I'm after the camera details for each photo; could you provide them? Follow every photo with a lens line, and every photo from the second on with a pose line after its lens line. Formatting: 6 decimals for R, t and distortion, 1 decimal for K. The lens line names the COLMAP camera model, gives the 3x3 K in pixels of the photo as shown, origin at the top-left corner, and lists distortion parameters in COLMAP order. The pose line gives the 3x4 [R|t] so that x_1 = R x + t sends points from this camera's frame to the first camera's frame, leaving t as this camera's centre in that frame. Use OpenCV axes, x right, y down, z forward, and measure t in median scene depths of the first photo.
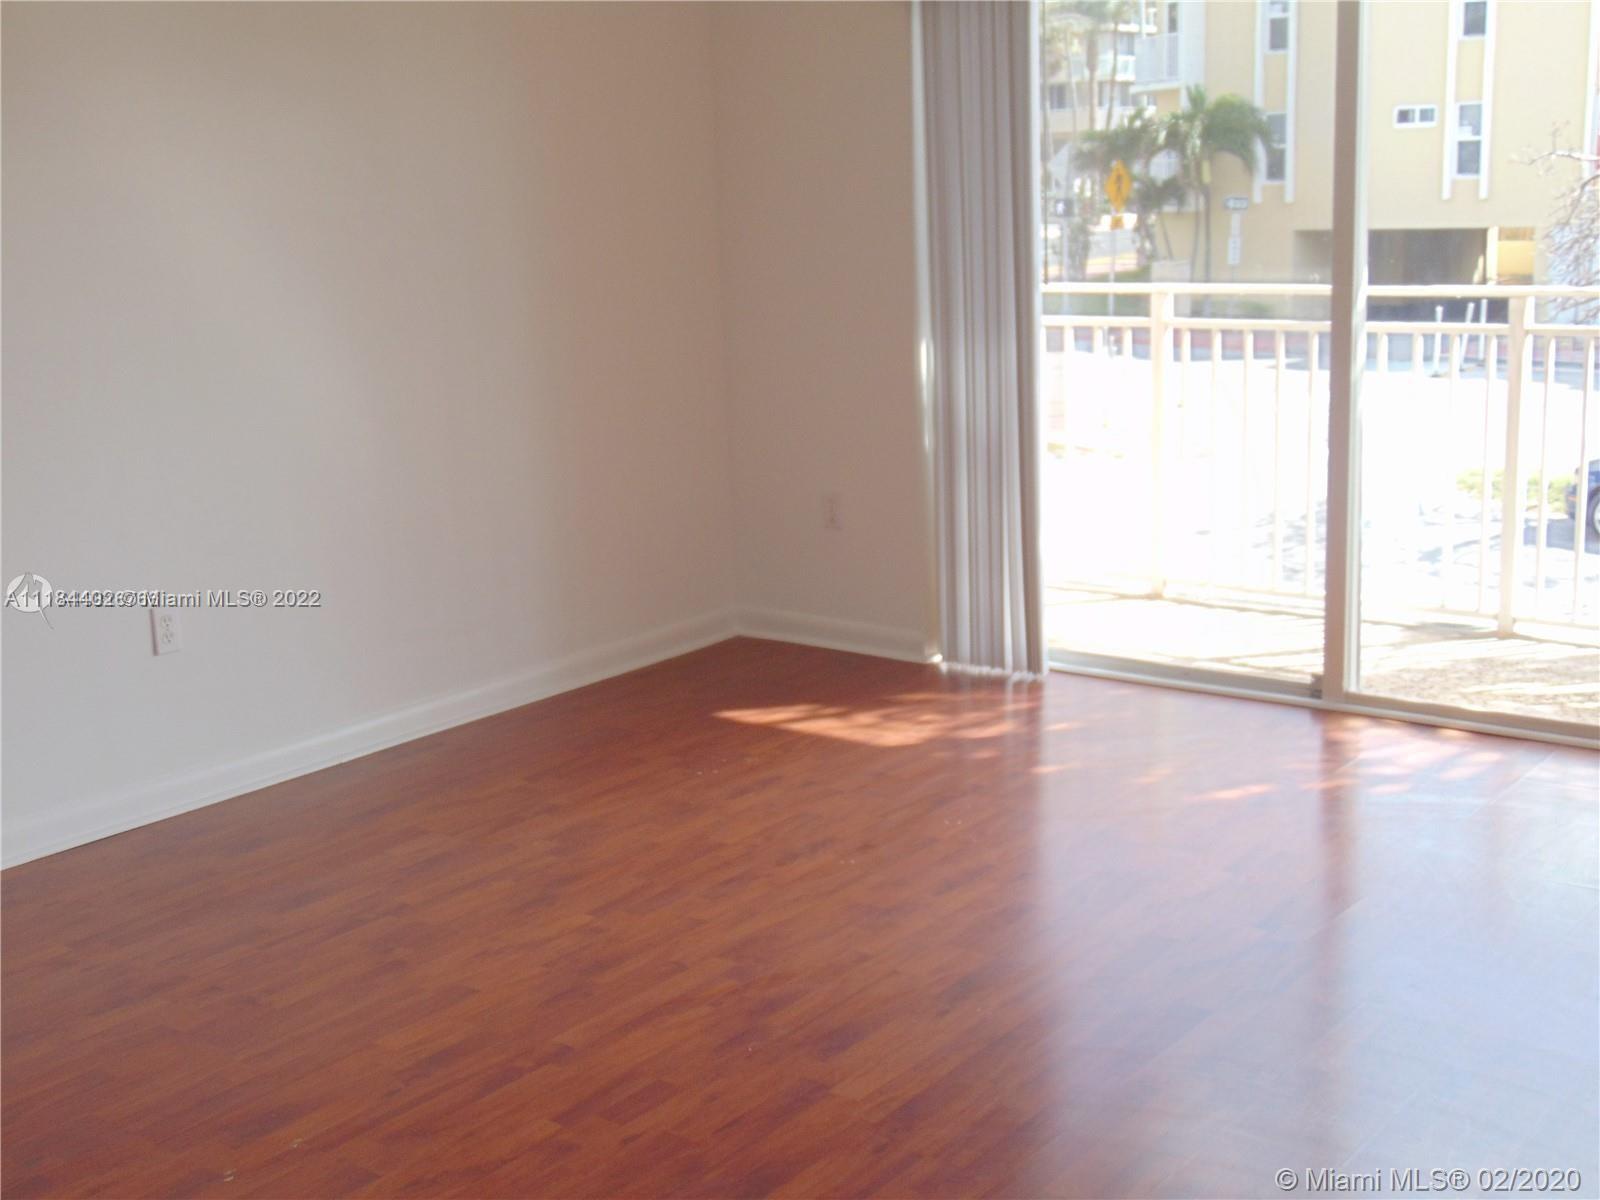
lens RADIAL K [[1940.5, 0, 800.0], [0, 1940.5, 600.0], [0, 0, 1]] dist [0.009823, -0.041194]
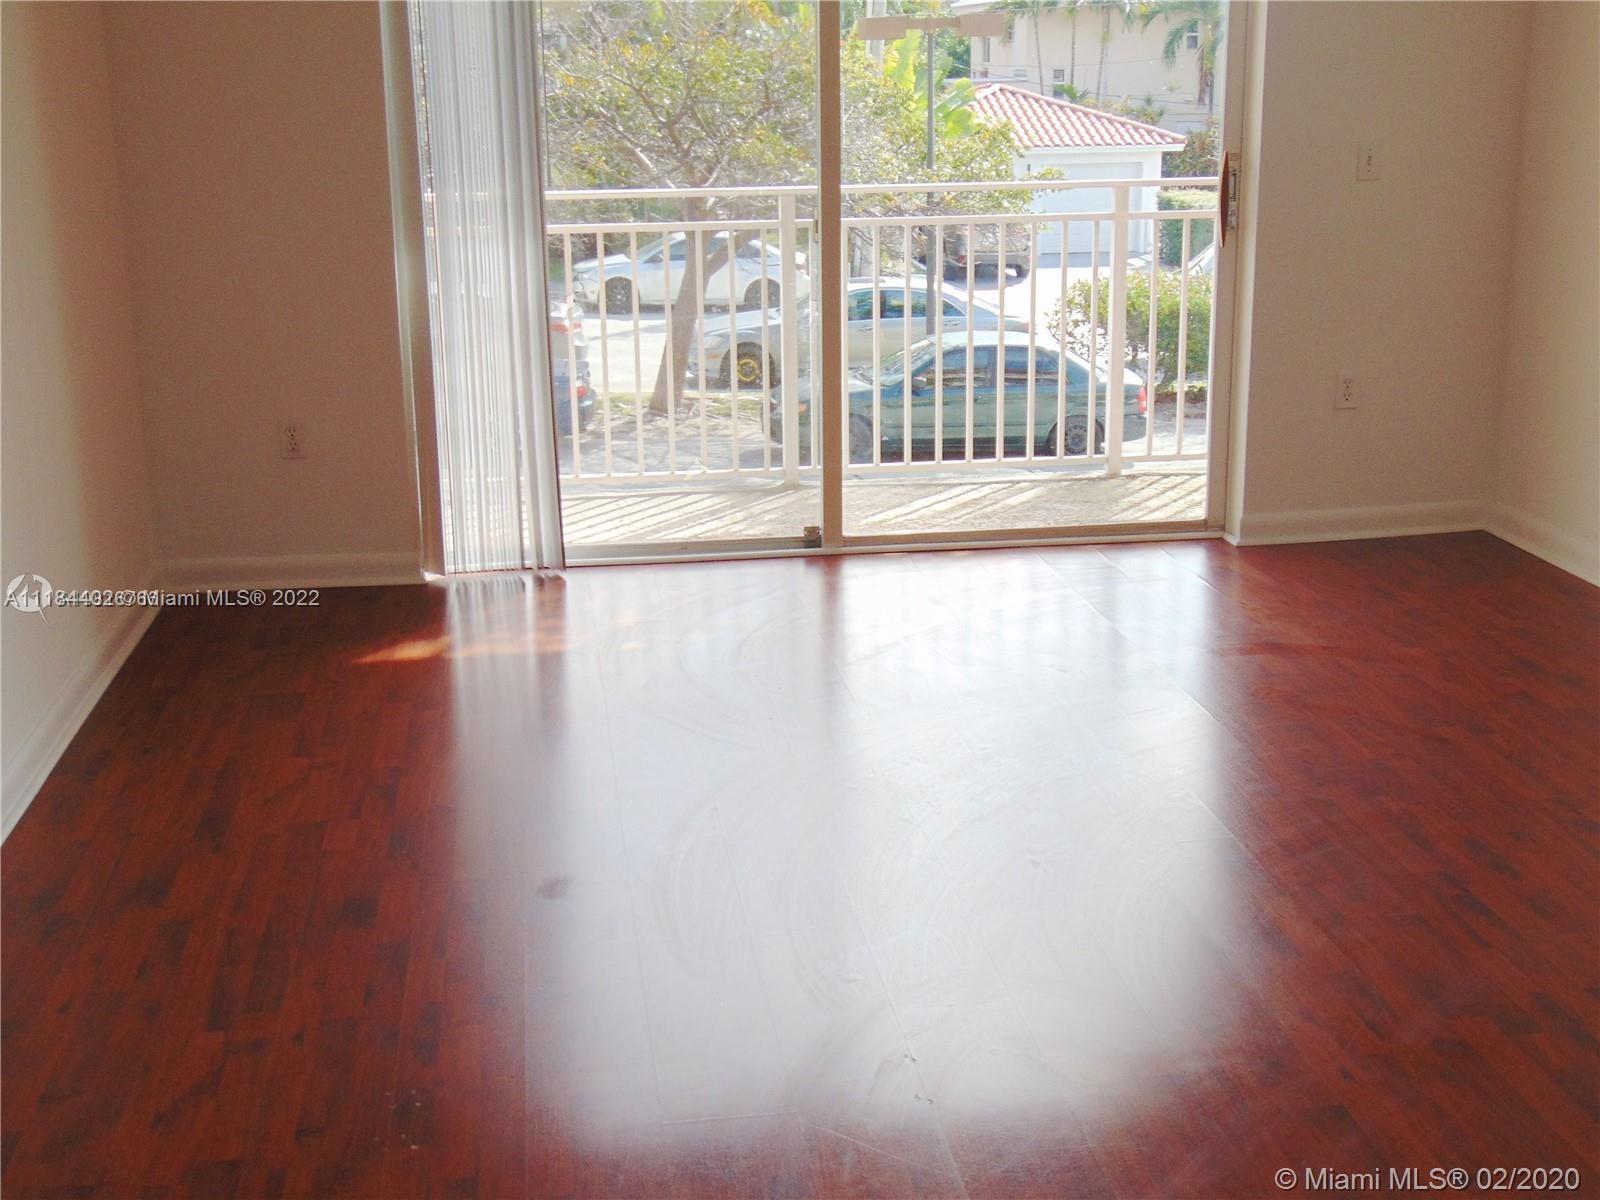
lens RADIAL K [[1940.5, 0, 800.0], [0, 1940.5, 600.0], [0, 0, 1]] dist [0.009823, -0.041194]
pose [[0.708266, -0.166876, 0.685939, -0.533977], [0.138547, 0.985621, 0.096726, -0.031253], [-0.692217, 0.026527, 0.721202, 0.173924]]
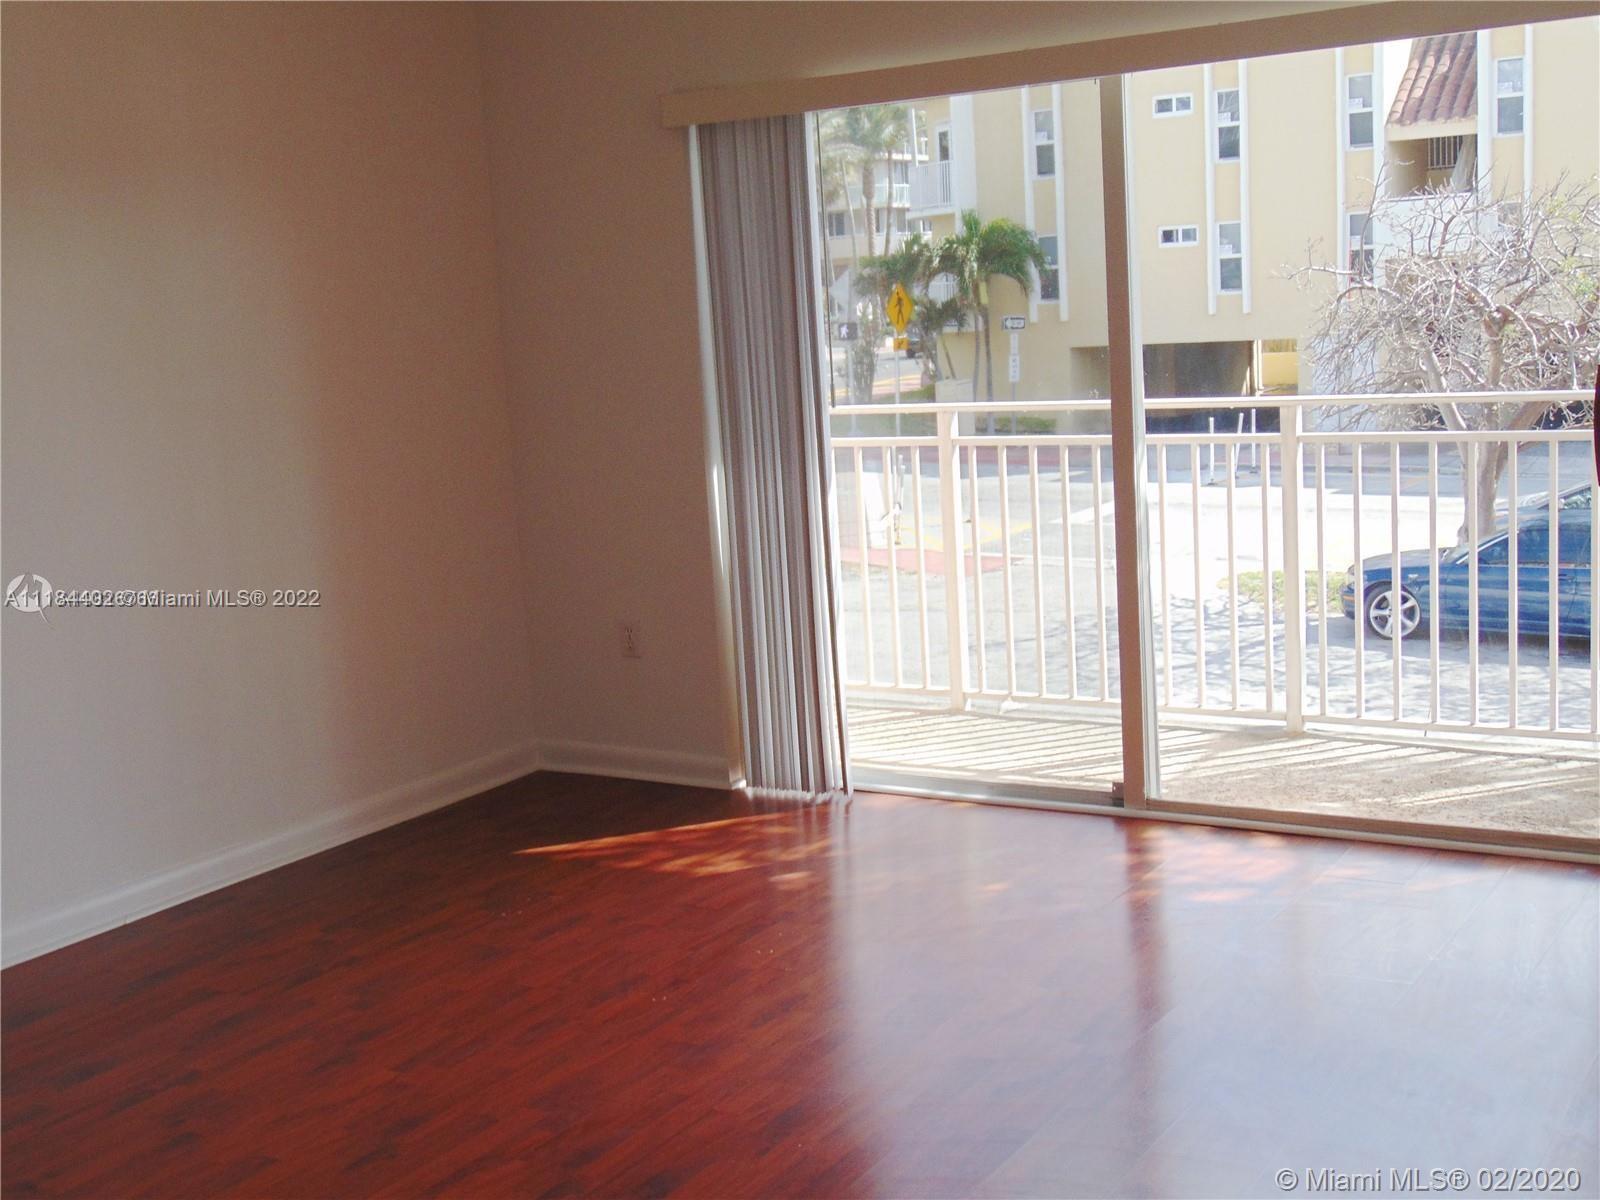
lens RADIAL K [[1939.2, 0, 800.0], [0, 1939.2, 600.0], [0, 0, 1]] dist [-0.012726, -0.006400]
pose [[0.993862, -0.038397, 0.103747, 0.001140], [0.044906, 0.997118, -0.061146, -0.001961], [-0.101100, 0.065430, 0.992722, 0.010579]]
